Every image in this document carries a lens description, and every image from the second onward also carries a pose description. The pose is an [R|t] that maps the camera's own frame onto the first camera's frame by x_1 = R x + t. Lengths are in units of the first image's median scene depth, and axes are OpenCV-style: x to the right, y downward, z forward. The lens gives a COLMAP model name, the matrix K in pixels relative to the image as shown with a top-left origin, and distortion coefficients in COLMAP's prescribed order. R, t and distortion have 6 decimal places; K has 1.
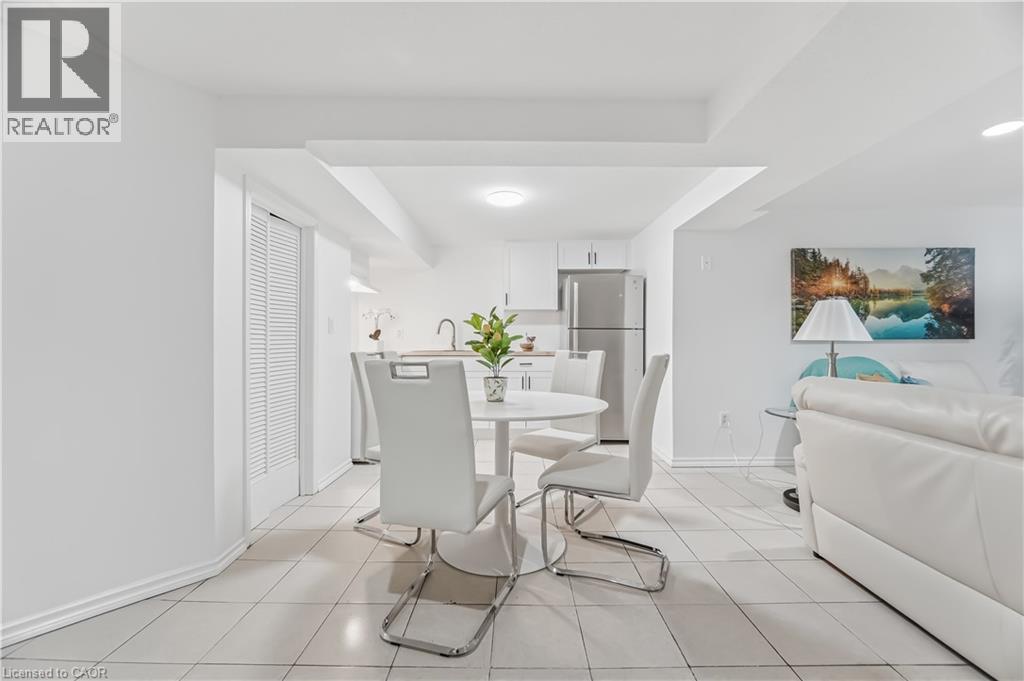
lens RADIAL K [[415.1, 0, 512.0], [0, 415.1, 340.5], [0, 0, 1]] dist [-0.004150, 0.000450]
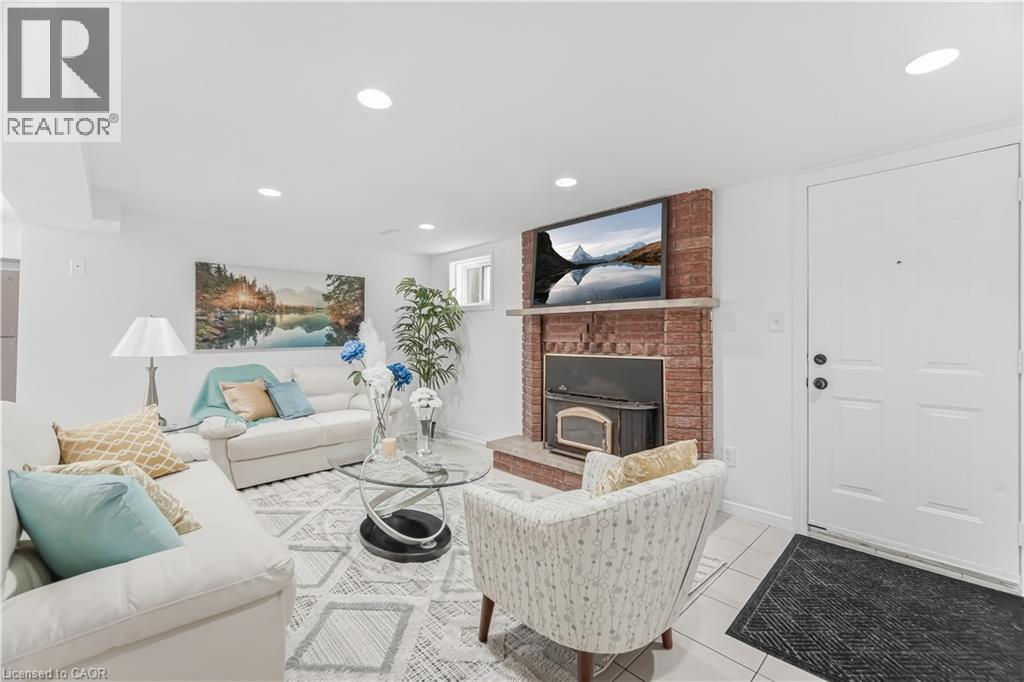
lens RADIAL K [[415.1, 0, 512.0], [0, 415.1, 336.5], [0, 0, 1]] dist [-0.004150, 0.000450]
pose [[0.717920, -0.003476, 0.696117, 0.527397], [0.002475, 0.999994, 0.002441, -0.035491], [-0.696121, -0.000030, 0.717924, -0.297663]]
